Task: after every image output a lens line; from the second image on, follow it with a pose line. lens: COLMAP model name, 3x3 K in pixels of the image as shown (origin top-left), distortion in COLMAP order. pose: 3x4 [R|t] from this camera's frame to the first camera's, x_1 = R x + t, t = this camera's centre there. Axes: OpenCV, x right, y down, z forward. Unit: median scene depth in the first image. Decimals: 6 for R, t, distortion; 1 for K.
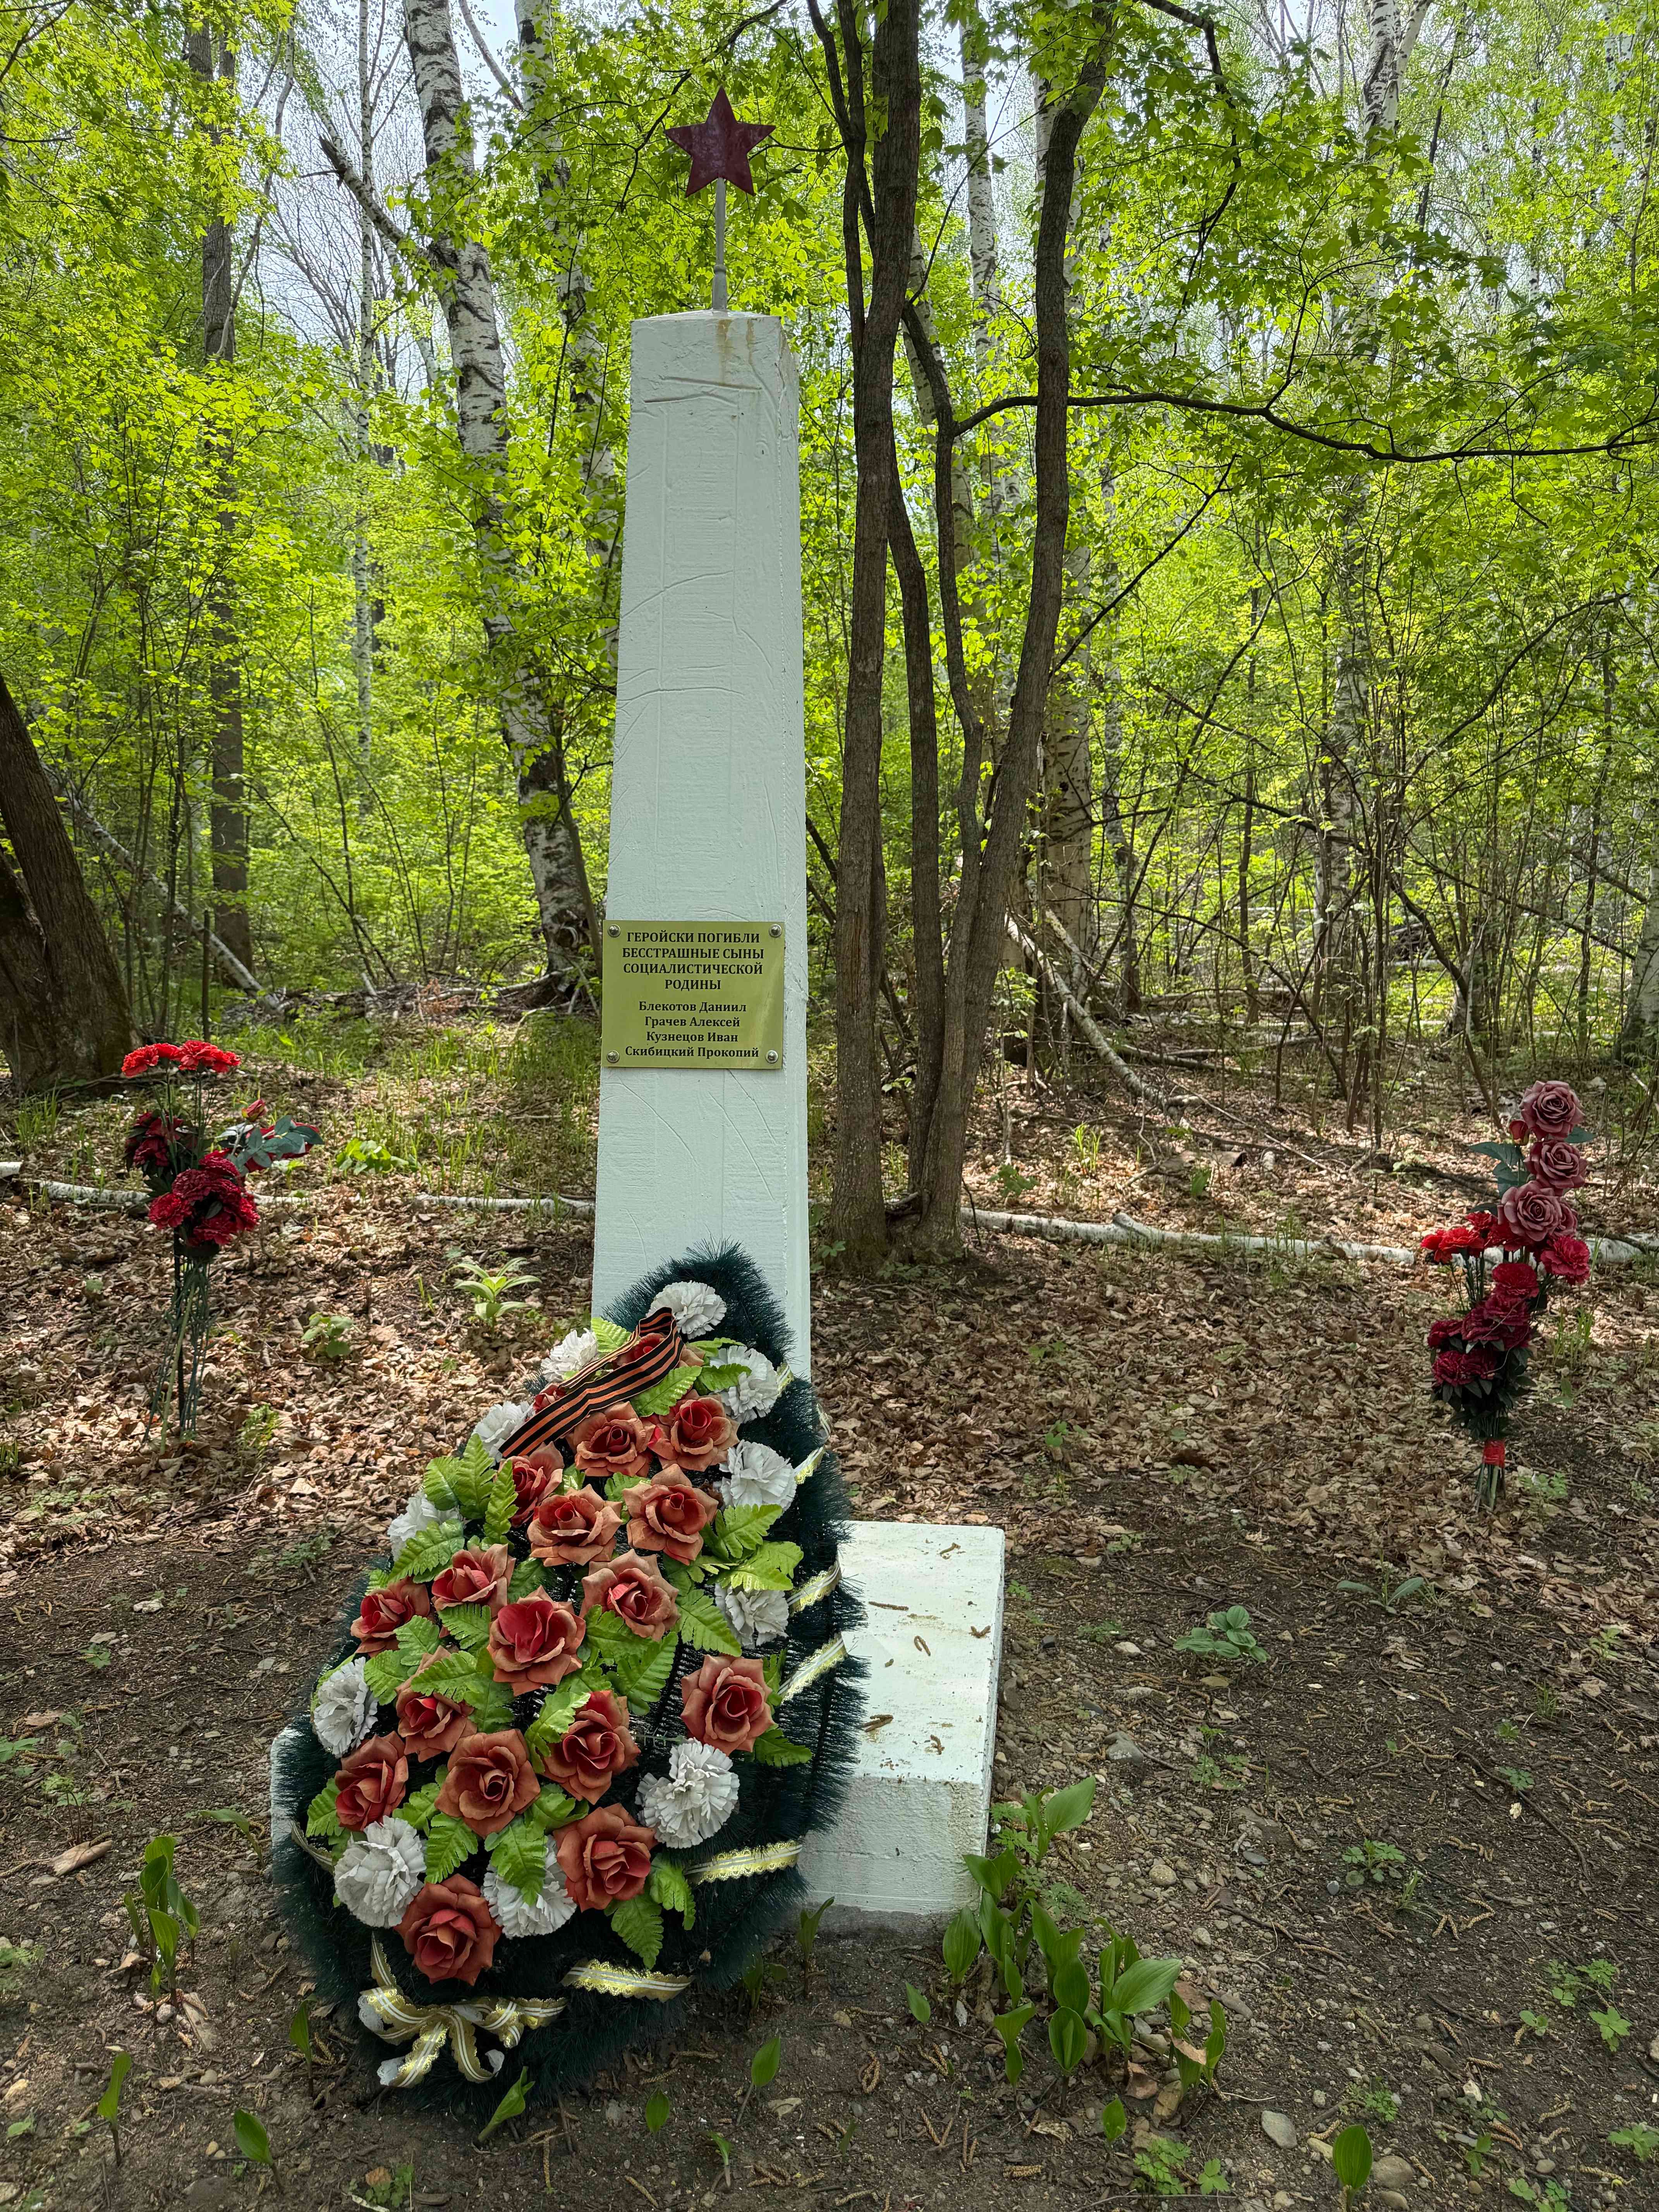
lens RADIAL K [[1554.6, 0, 829.7], [0, 1554.6, 1102.8], [0, 0, 1]] dist [-0.009514, -0.002965]
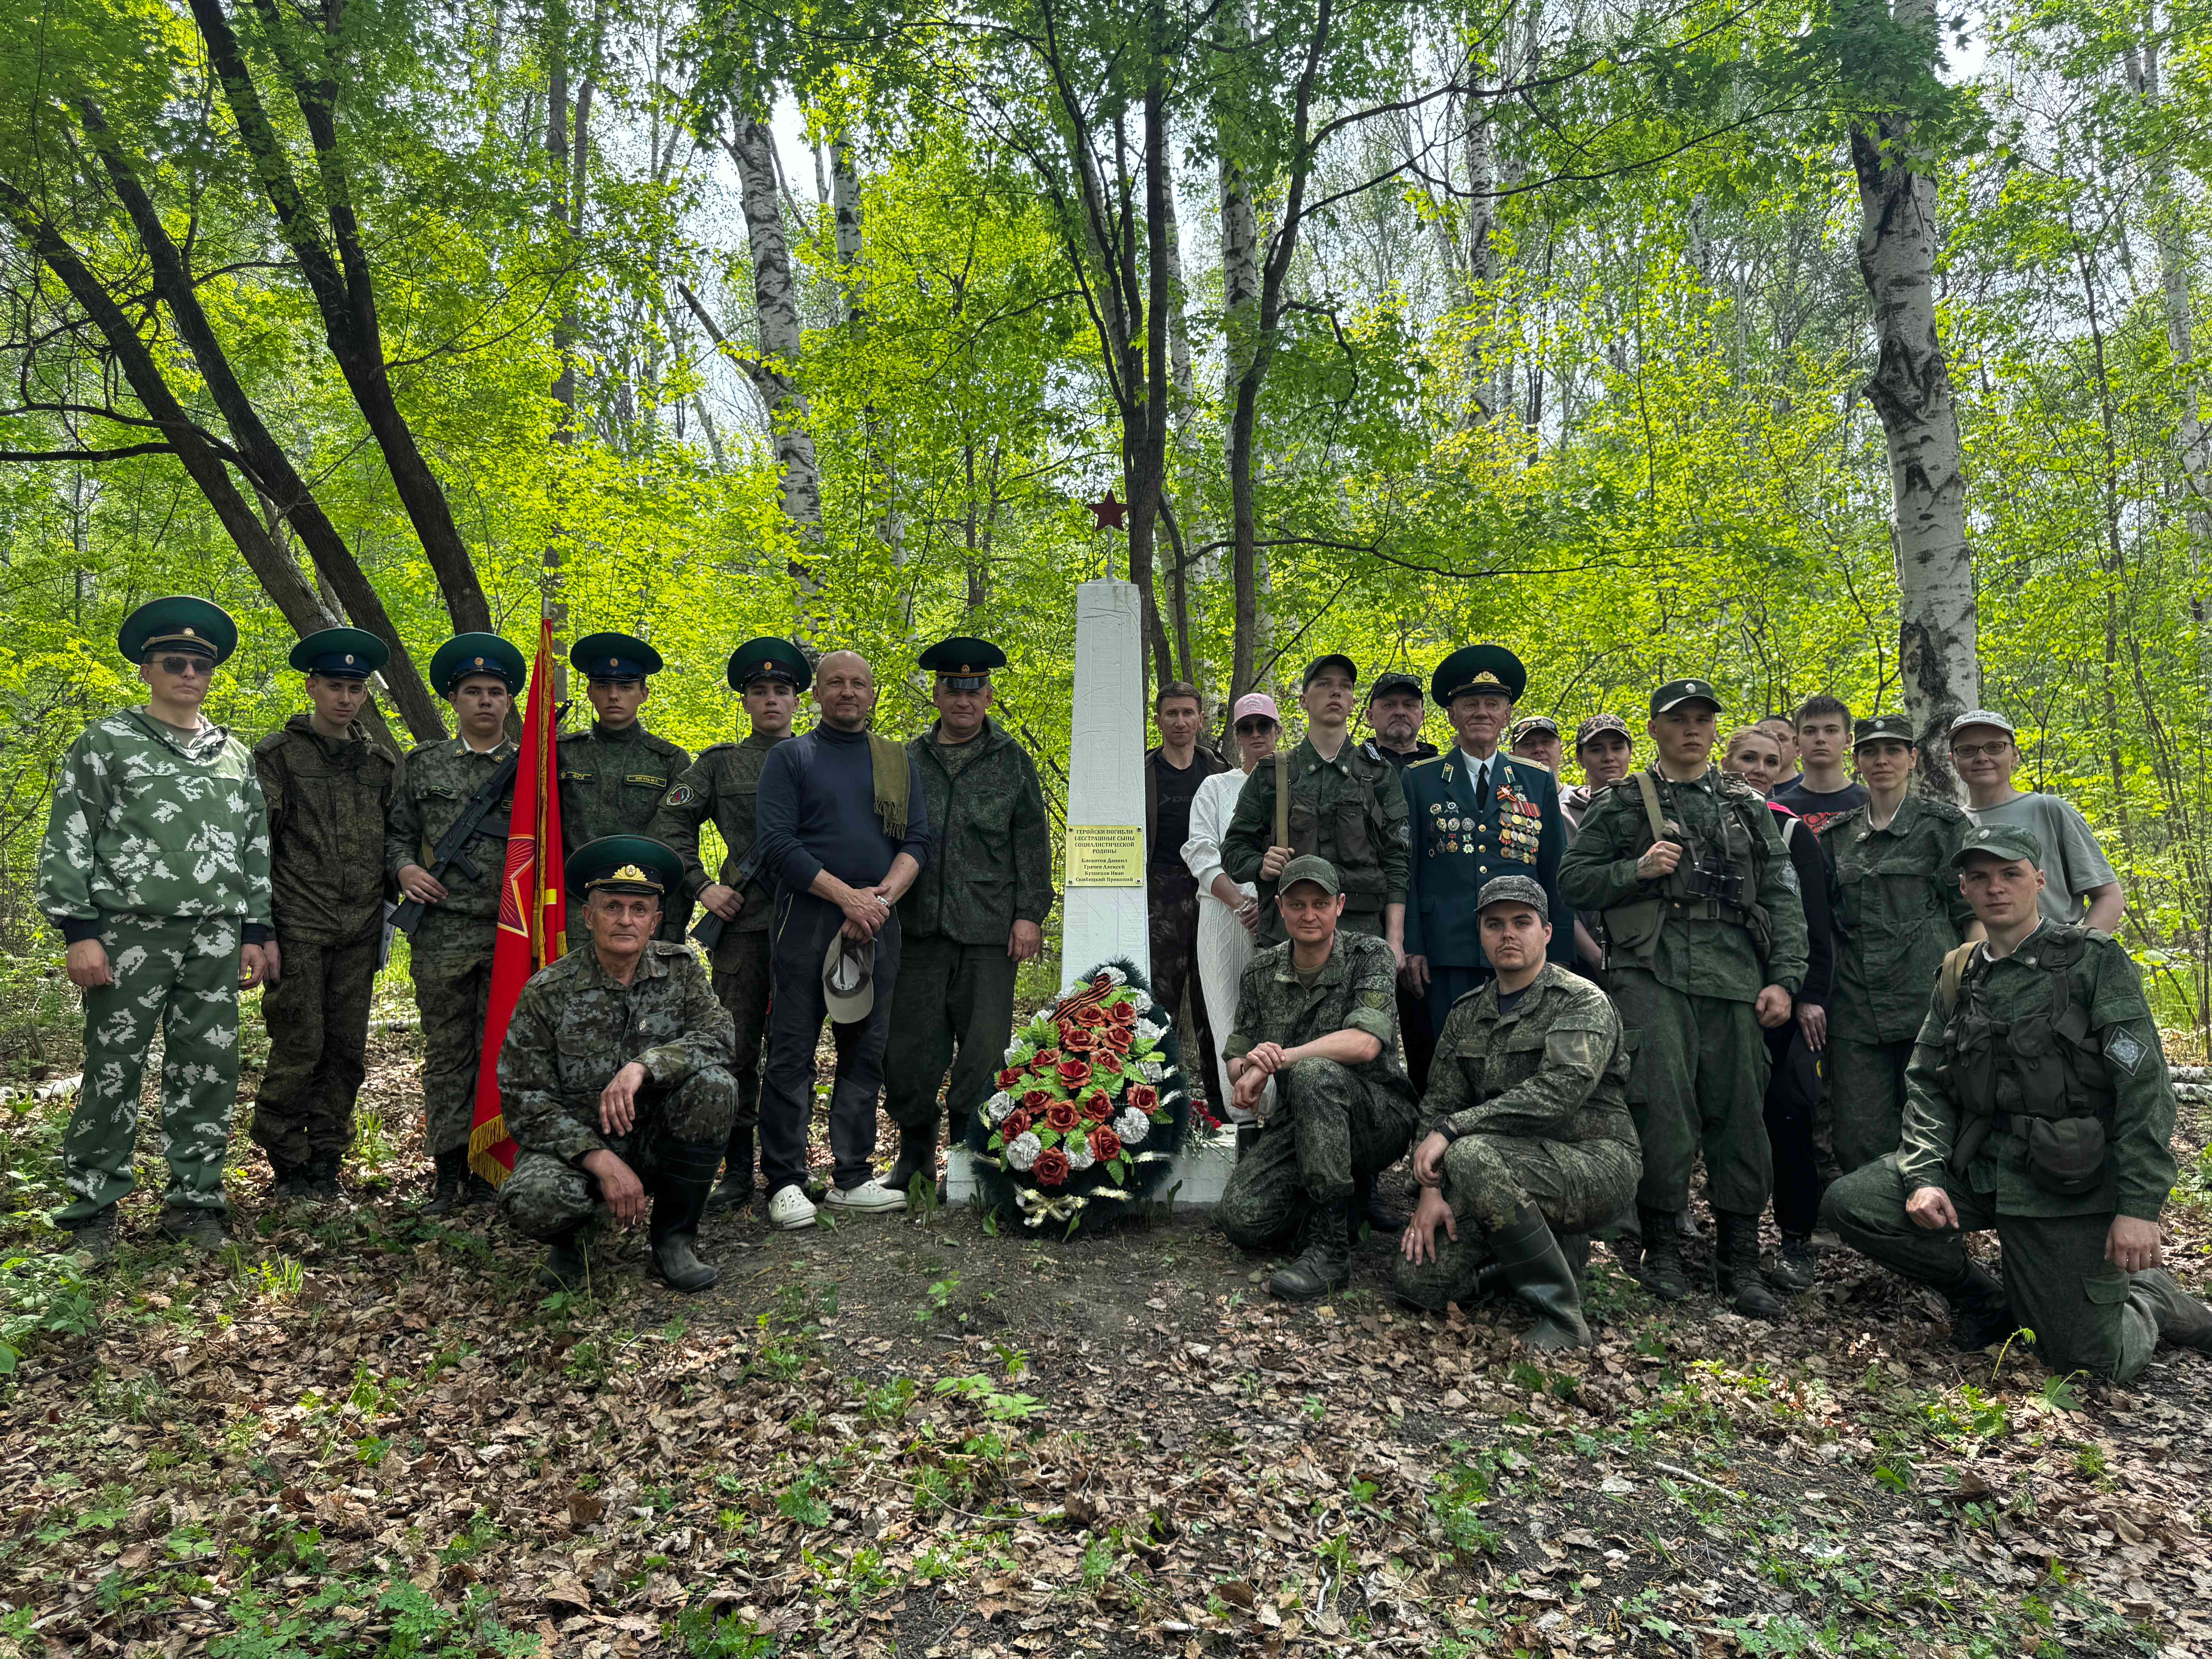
lens RADIAL K [[1547.0, 0, 1105.6], [0, 1547.0, 830.4], [0, 0, 1]] dist [0.001272, 0.000089]
pose [[0.998652, 0.001213, 0.051897, -0.281470], [0.007246, 0.986682, -0.162502, 0.372704], [-0.051403, 0.162659, 0.985343, -1.809257]]
